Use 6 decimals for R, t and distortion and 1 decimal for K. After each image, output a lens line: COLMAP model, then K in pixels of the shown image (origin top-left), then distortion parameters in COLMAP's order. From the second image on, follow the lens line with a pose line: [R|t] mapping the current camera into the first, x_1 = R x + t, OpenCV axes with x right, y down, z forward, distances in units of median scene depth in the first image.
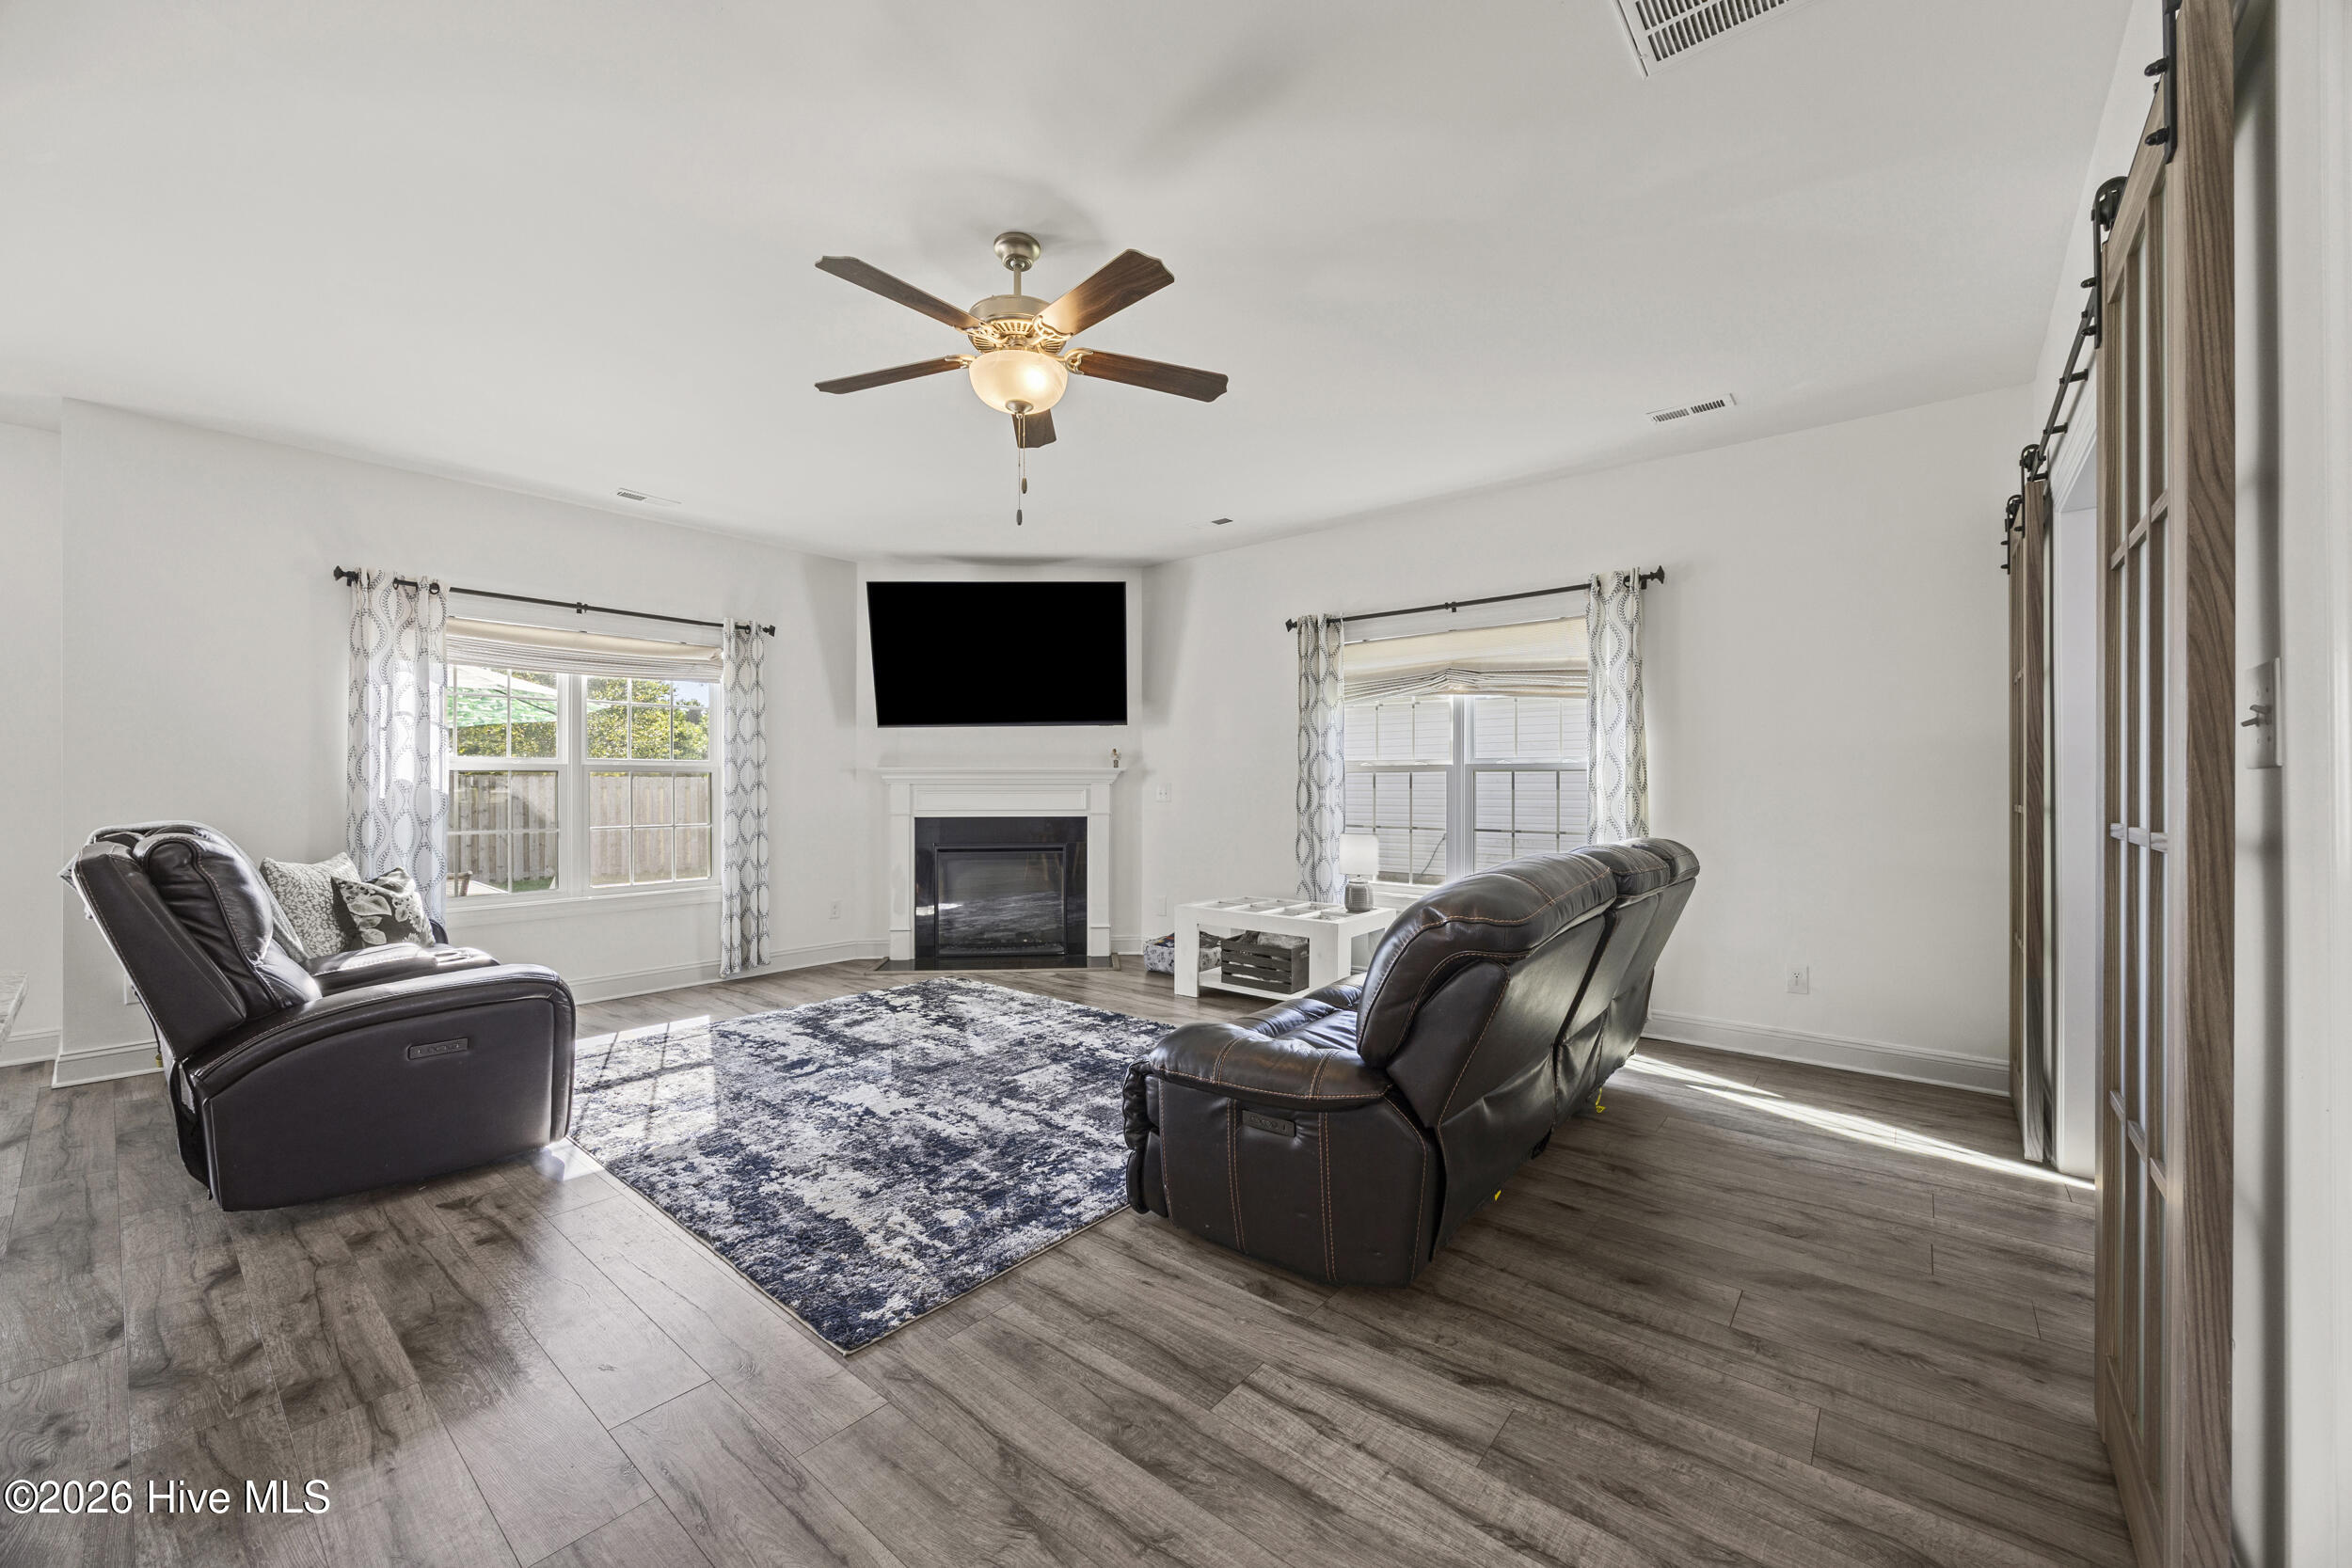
lens RADIAL K [[894.9, 0, 1171.2], [0, 894.9, 784.5], [0, 0, 1]] dist [-0.000754, 0.000259]
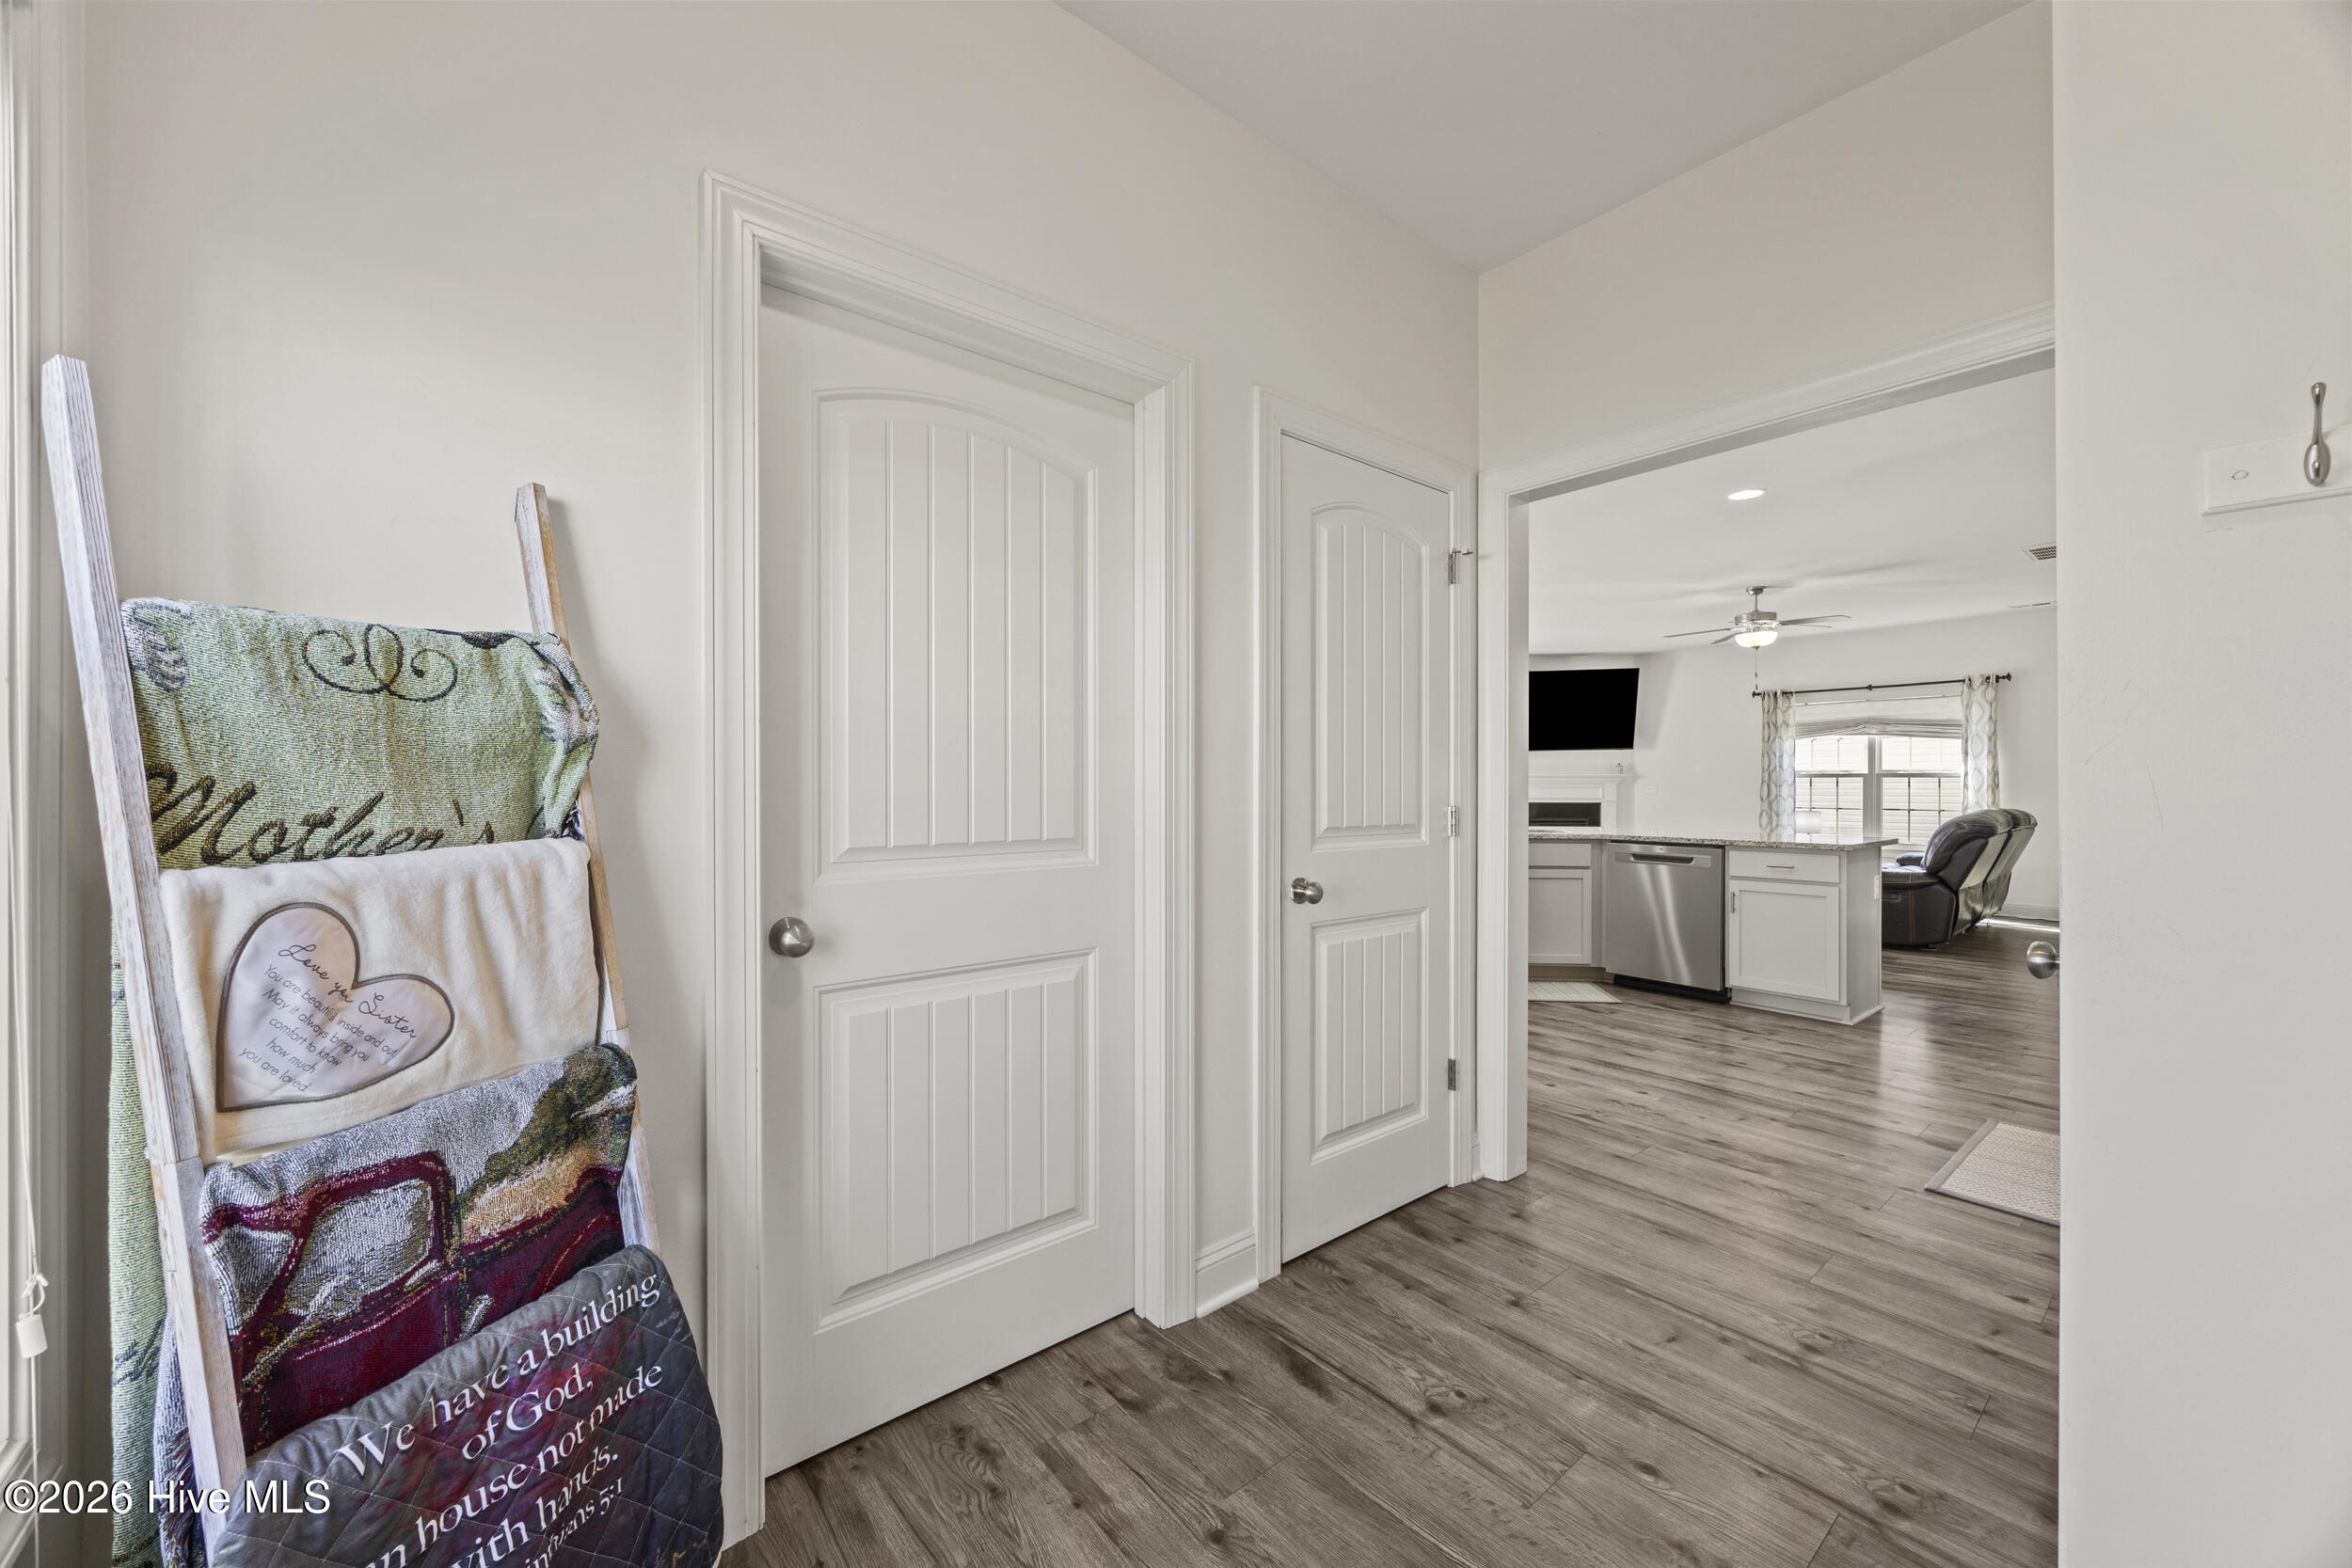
lens RADIAL K [[894.9, 0, 1179.5], [0, 894.9, 783.9], [0, 0, 1]] dist [-0.000754, 0.000259]
pose [[0.980476, -0.004378, -0.196589, -0.575318], [0.005659, 0.999966, 0.005954, -0.016064], [0.196557, -0.006951, 0.980468, -0.865201]]
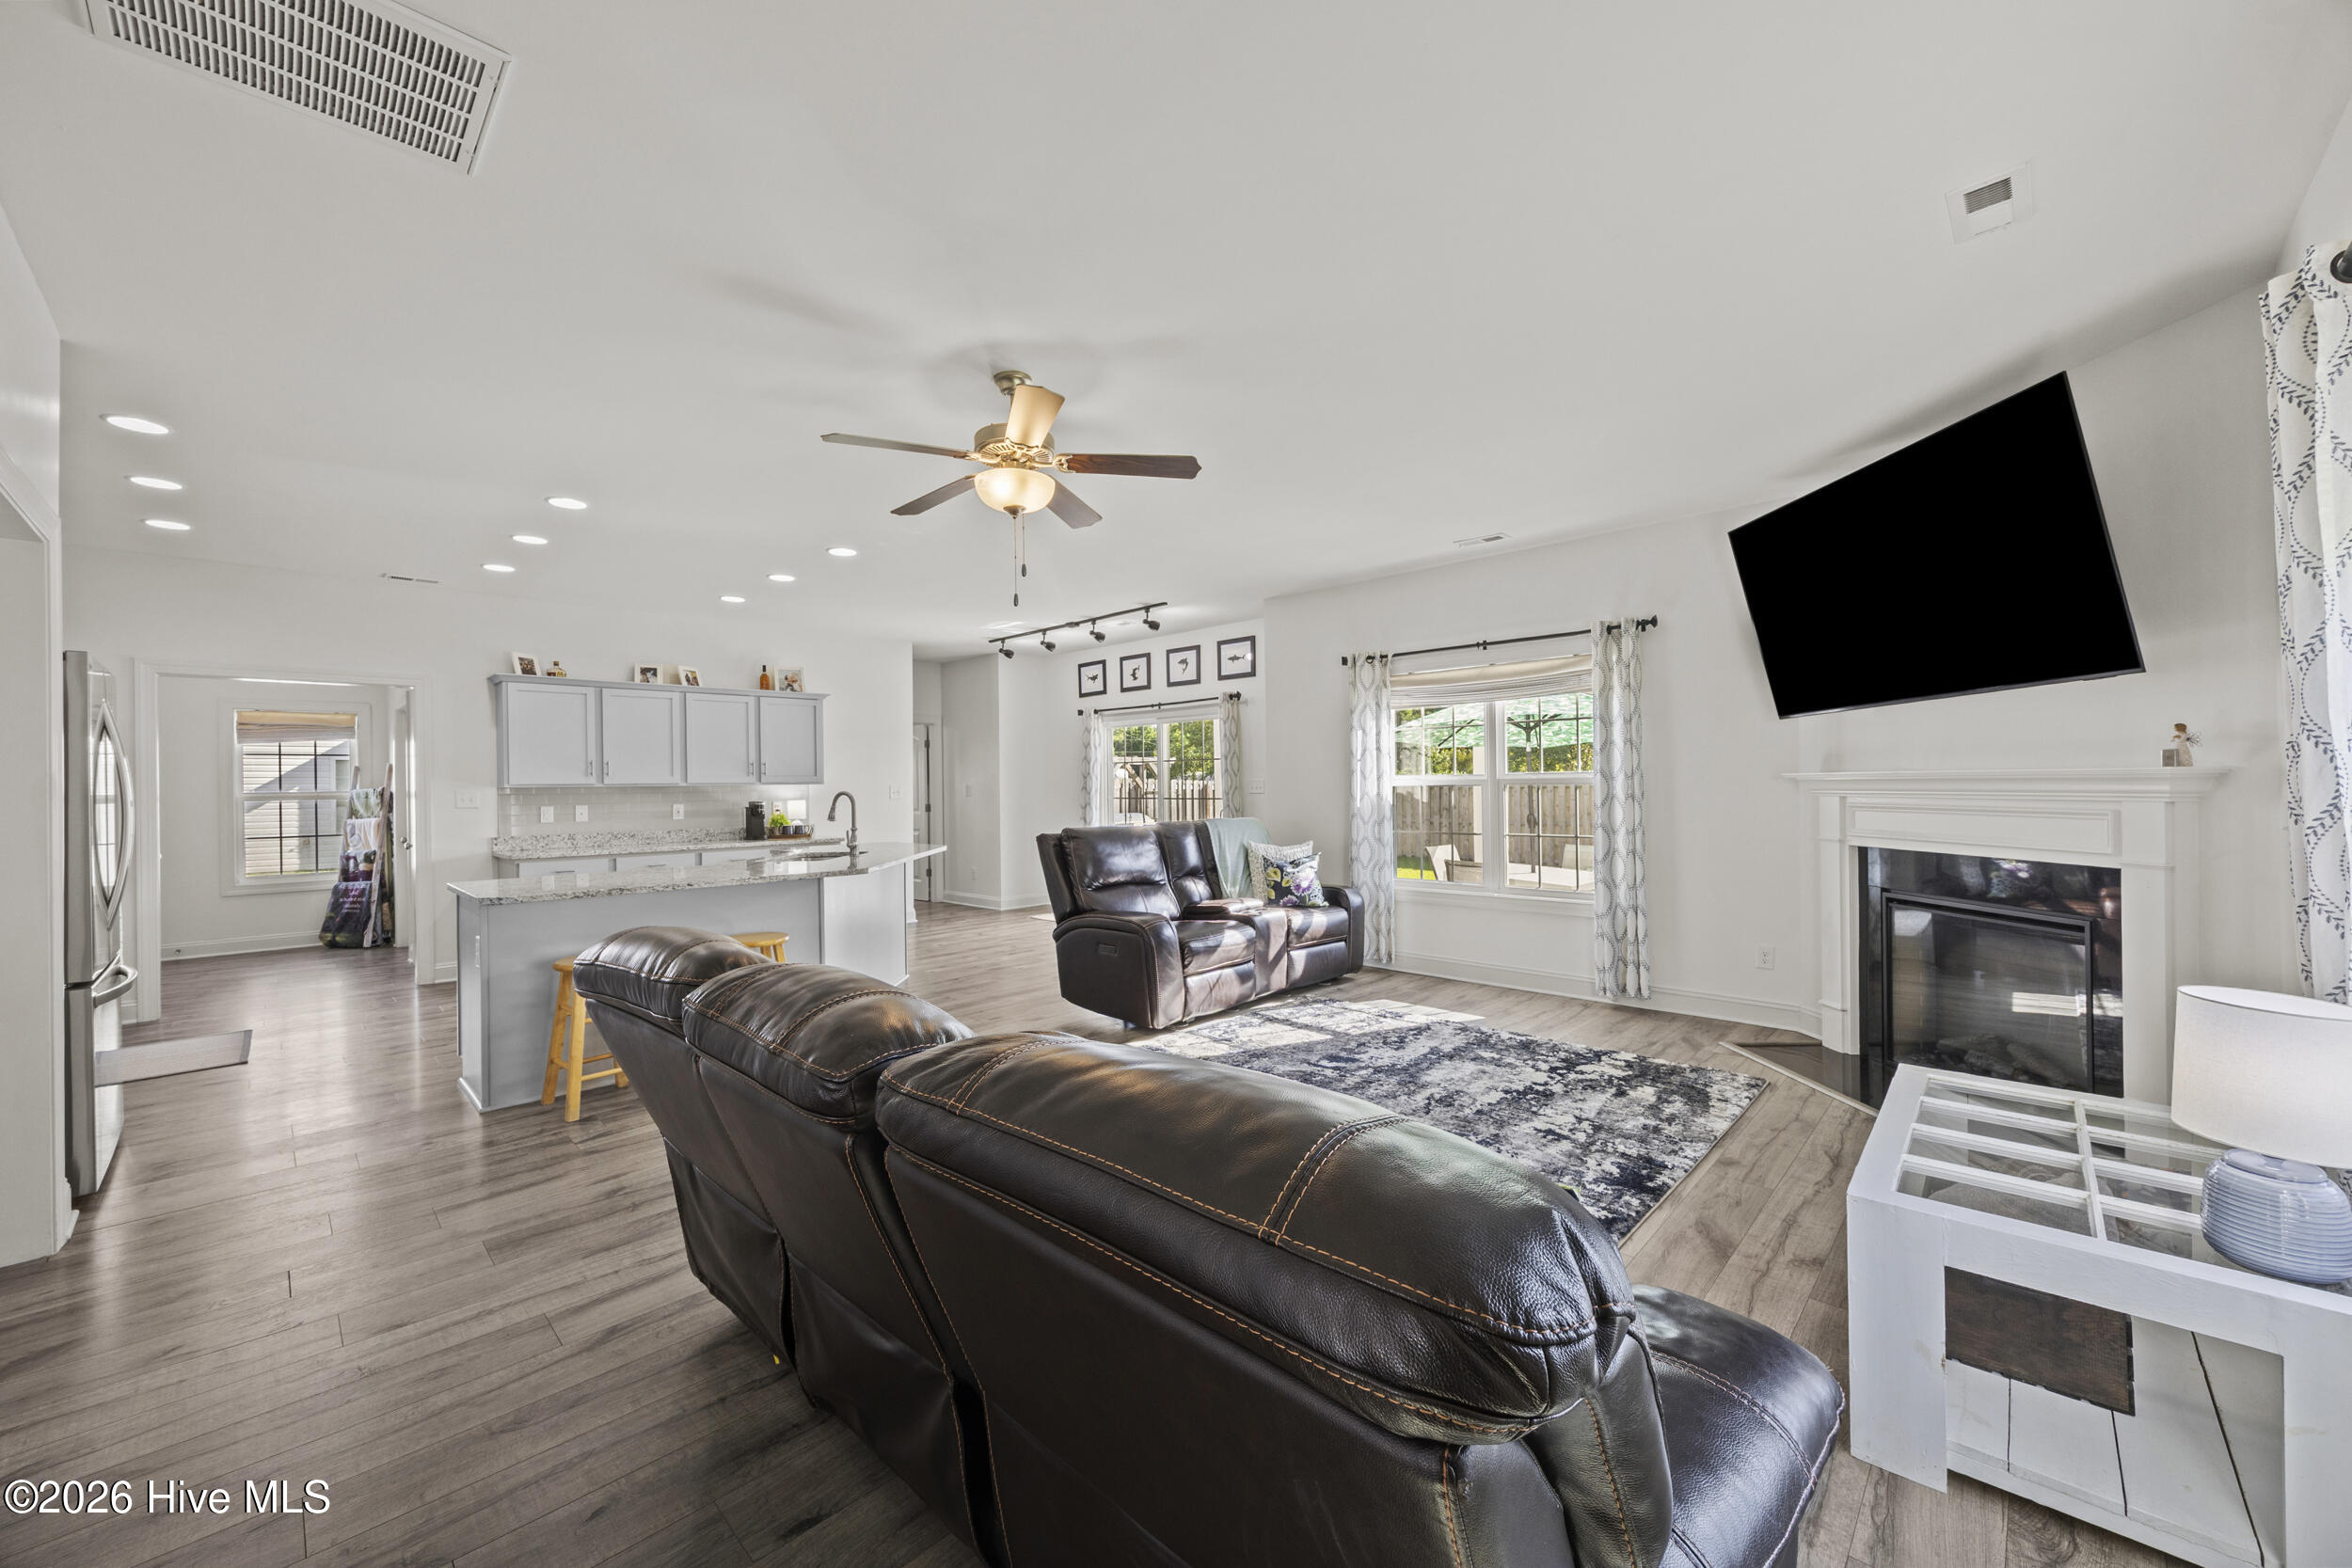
lens RADIAL K [[894.9, 0, 1160.4], [0, 894.9, 782.4], [0, 0, 1]] dist [-0.000754, 0.000259]
pose [[-0.083213, -0.001151, -0.996531, 0.871206], [0.015801, 0.999872, -0.002475, -0.035427], [0.996407, -0.015952, -0.083184, 1.091850]]
